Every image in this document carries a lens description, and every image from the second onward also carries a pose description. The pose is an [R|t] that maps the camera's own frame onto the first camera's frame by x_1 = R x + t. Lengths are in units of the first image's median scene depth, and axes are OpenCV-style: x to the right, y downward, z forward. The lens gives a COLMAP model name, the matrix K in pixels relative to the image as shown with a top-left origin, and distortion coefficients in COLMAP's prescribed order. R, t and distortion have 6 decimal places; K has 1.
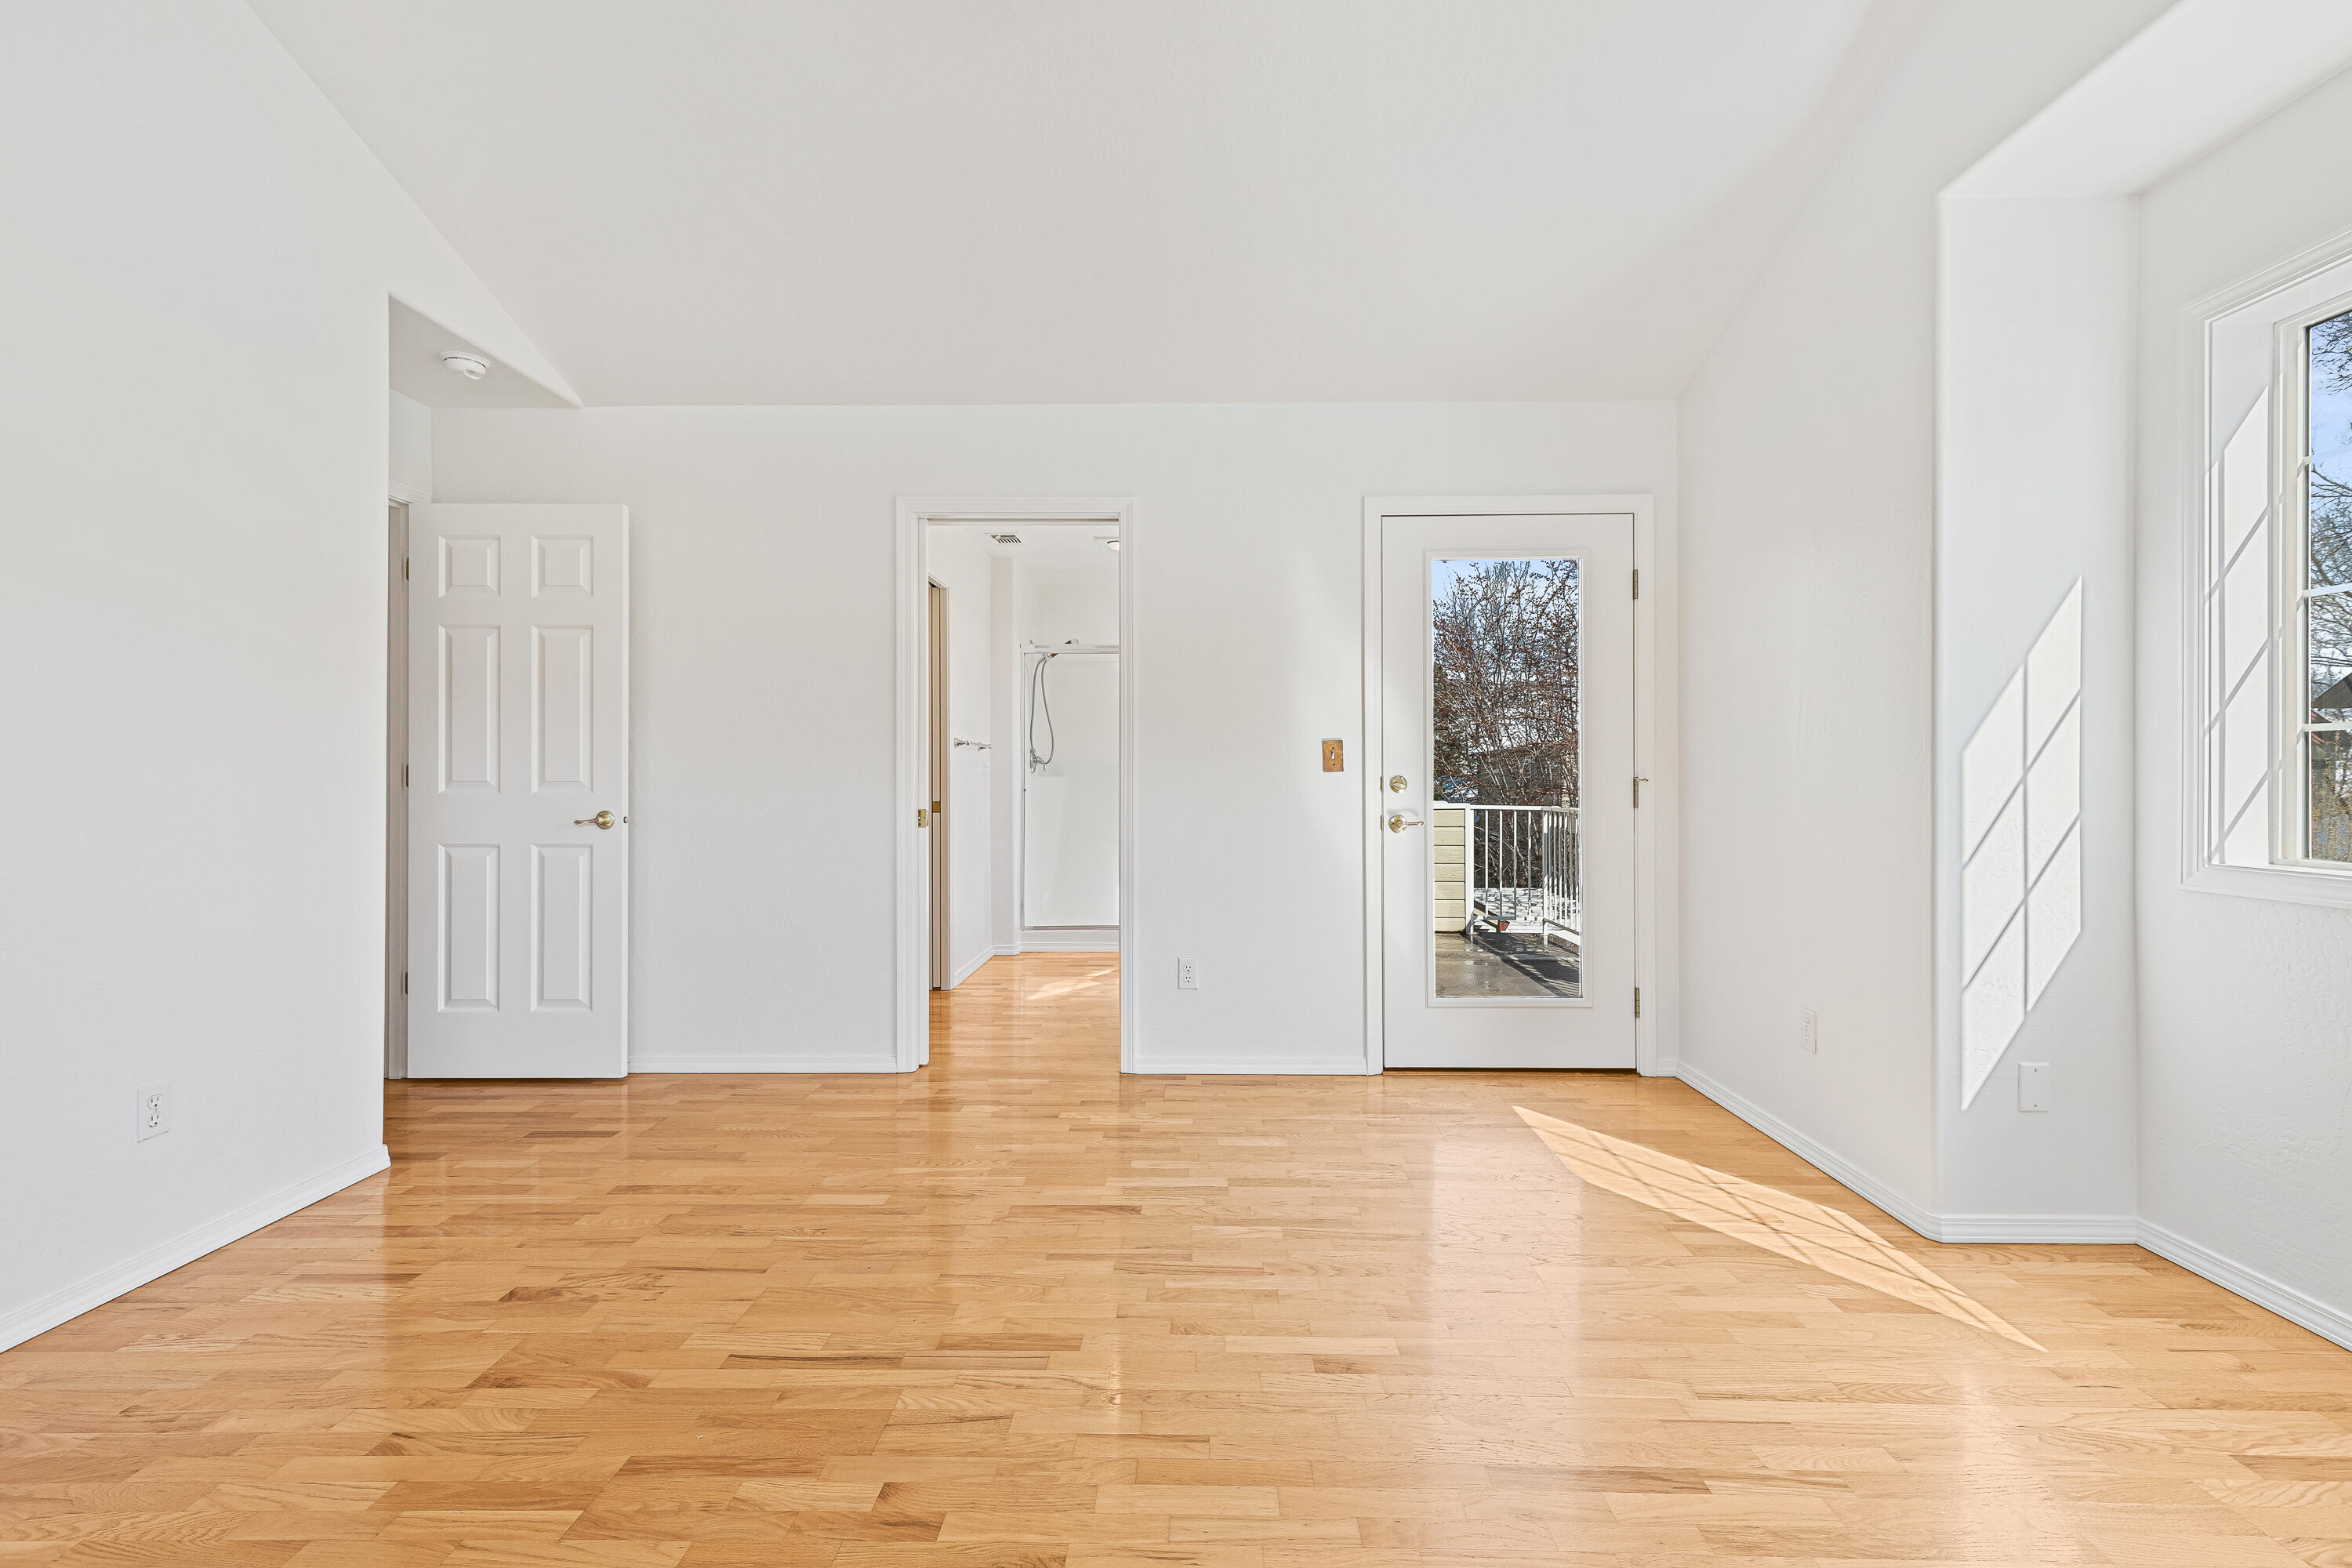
lens RADIAL K [[1079.1, 0, 1196.8], [0, 1079.1, 775.6], [0, 0, 1]] dist [0.005823, -0.000969]
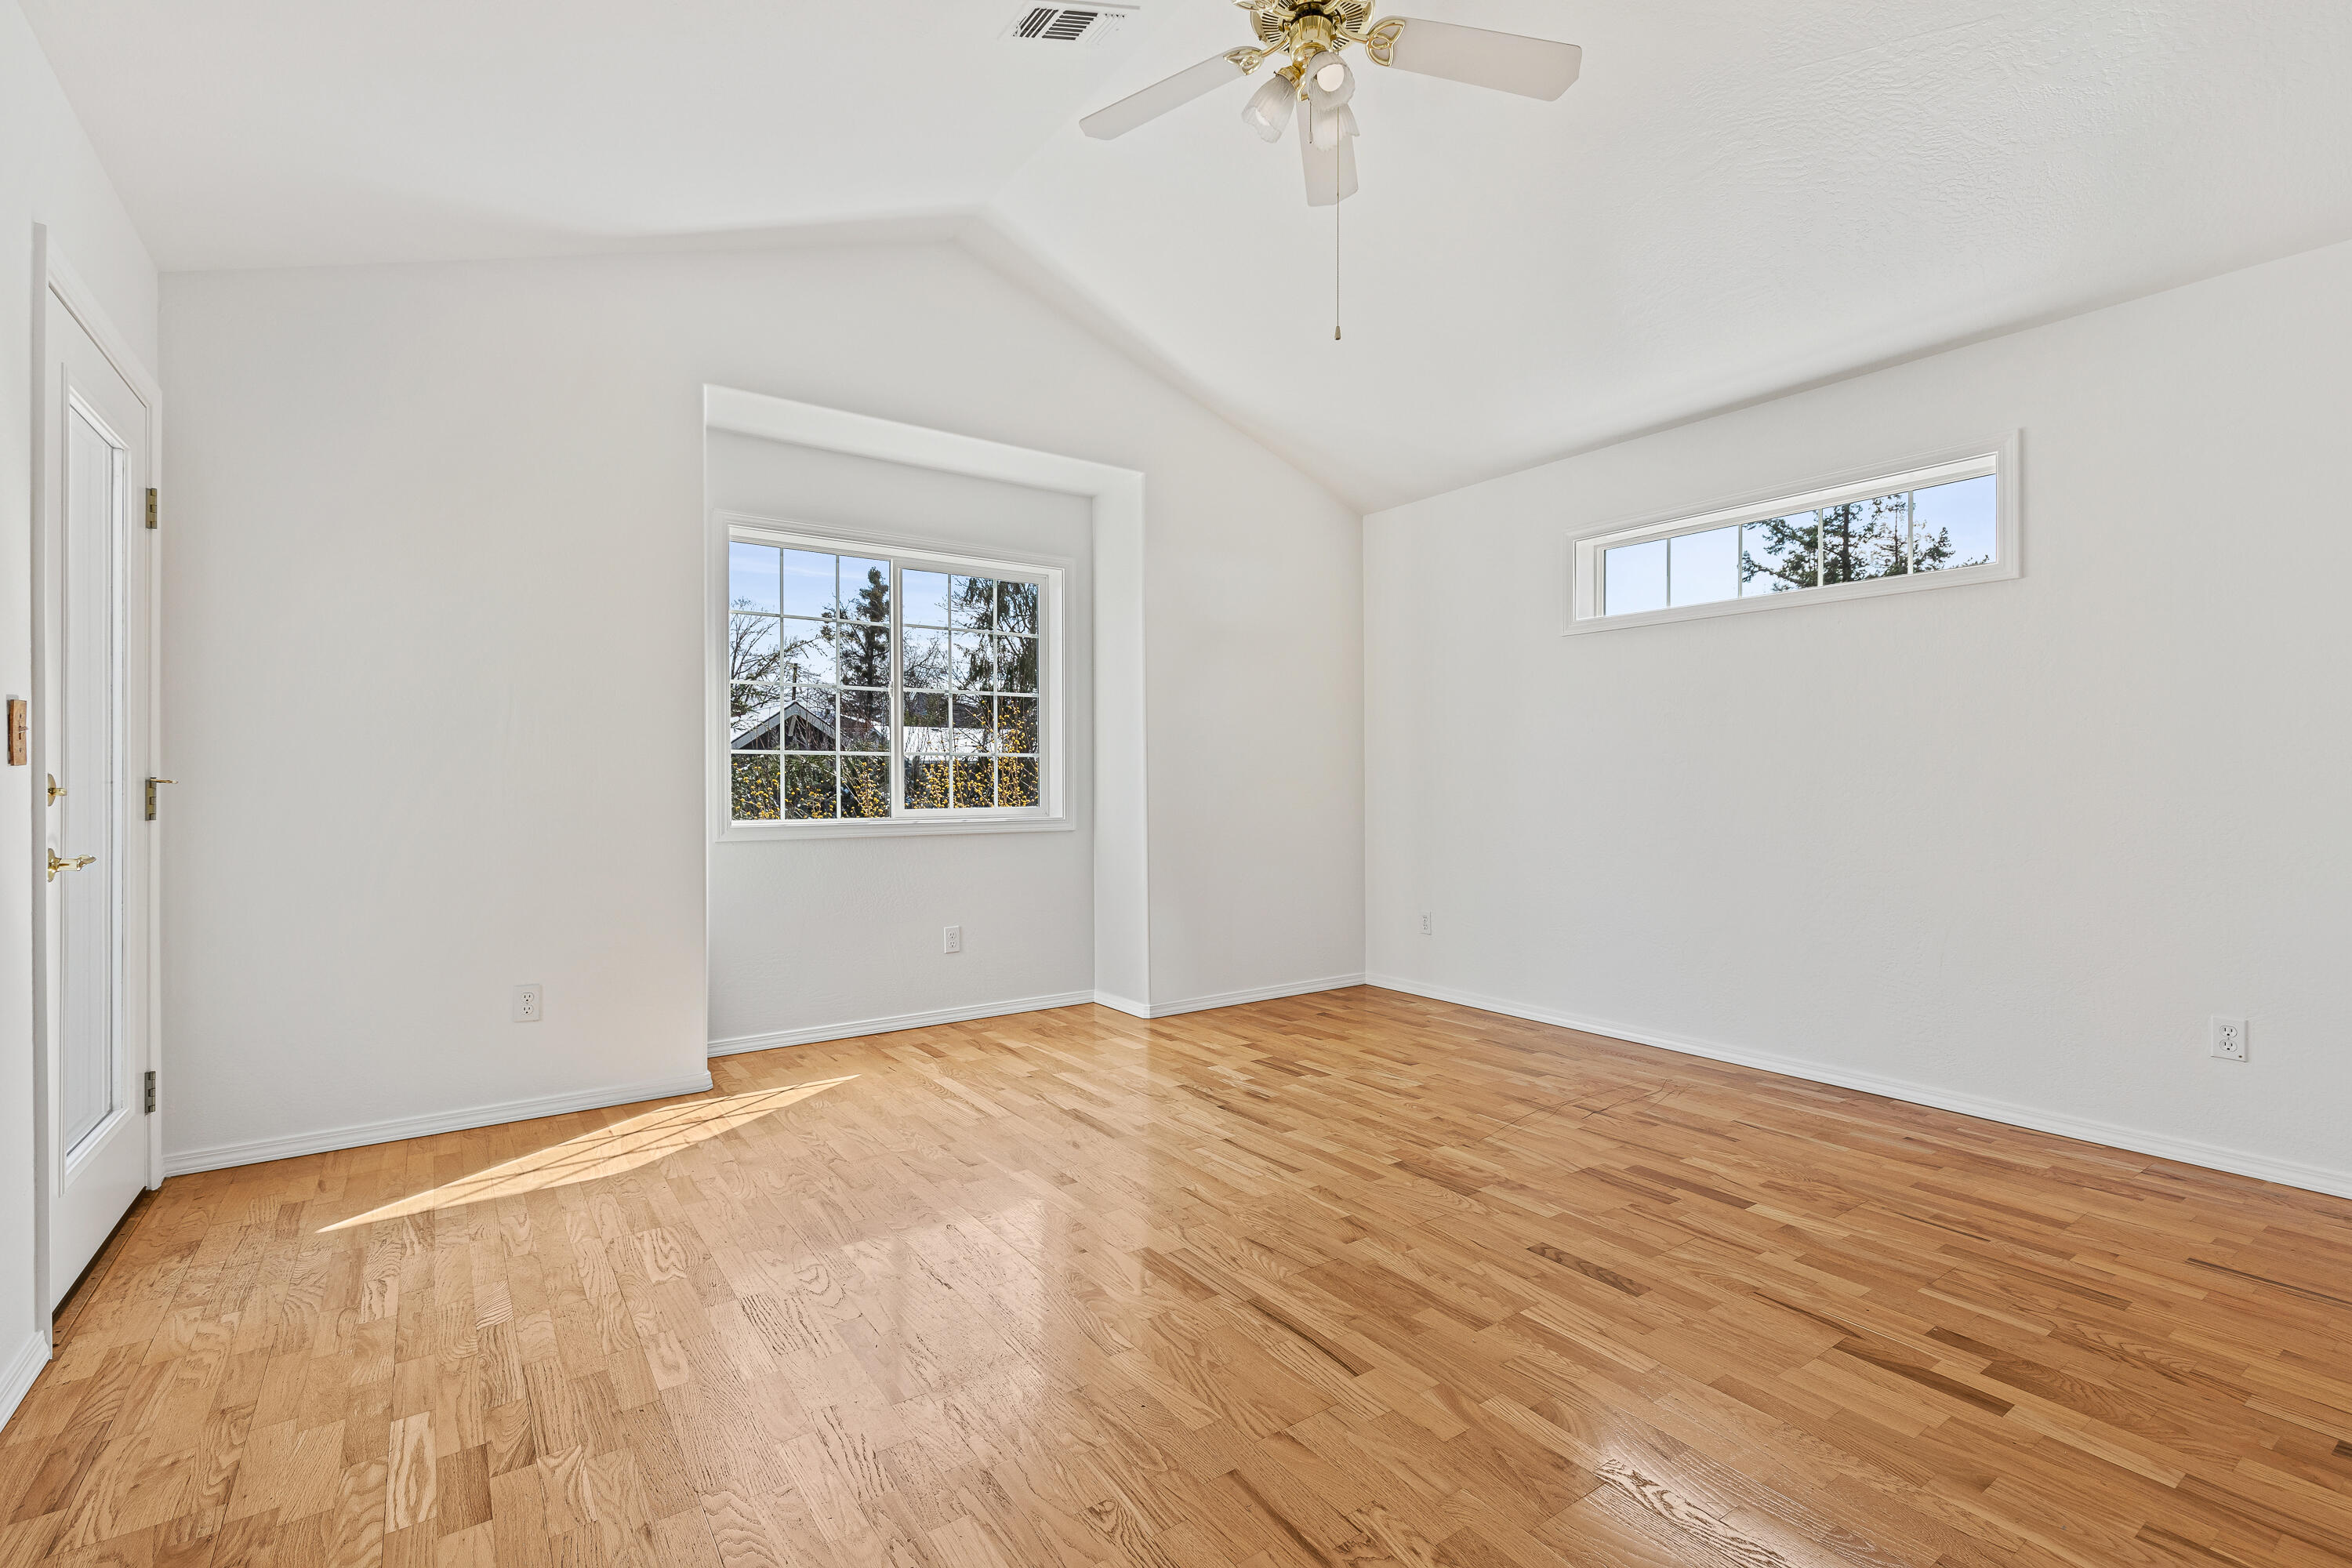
lens RADIAL K [[1081.6, 0, 1183.9], [0, 1081.6, 780.1], [0, 0, 1]] dist [0.003508, -0.000430]
pose [[-0.592763, 0.000559, 0.805377, -0.802002], [0.003235, 0.999993, 0.001687, 0.005417], [-0.805371, 0.003606, -0.592761, 1.217482]]
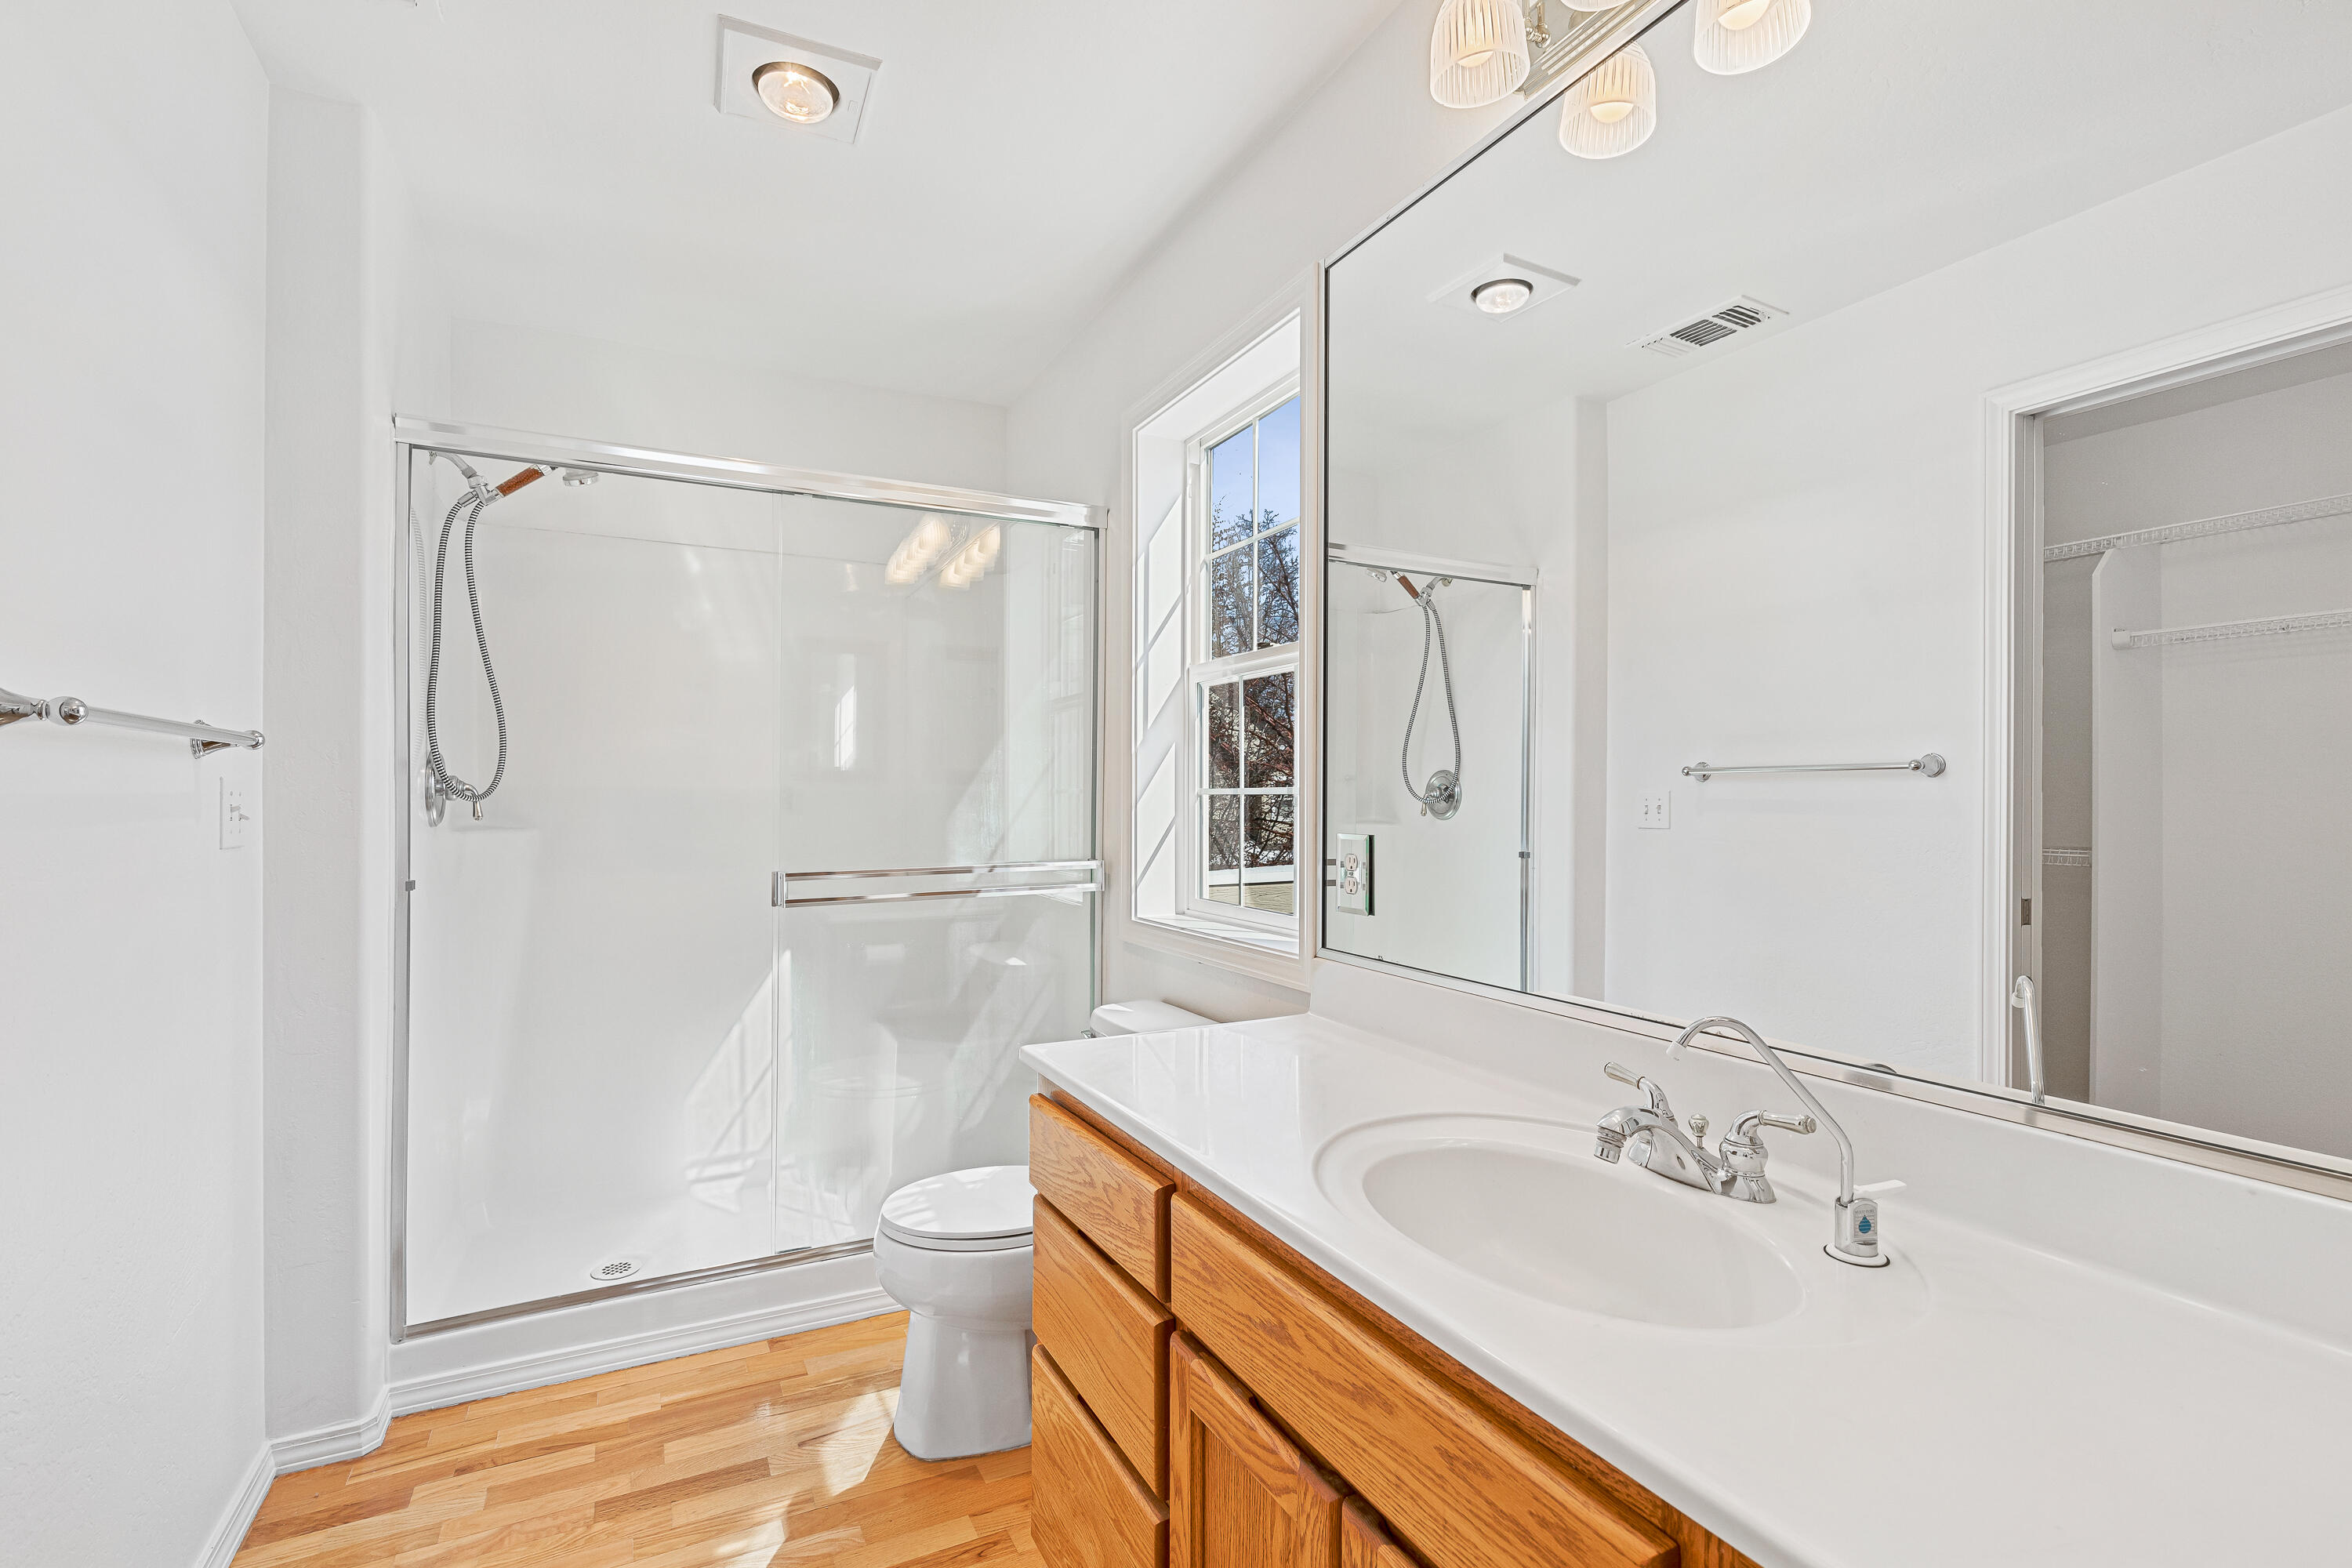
lens RADIAL K [[1056.8, 0, 1172.3], [0, 1056.8, 796.9], [0, 0, 1]] dist [0.001696, -0.000064]
pose [[0.886301, 0.003038, 0.463100, -0.254083], [-0.003307, 0.999995, -0.000230, -0.030211], [-0.463098, -0.001327, 0.886306, 1.507274]]
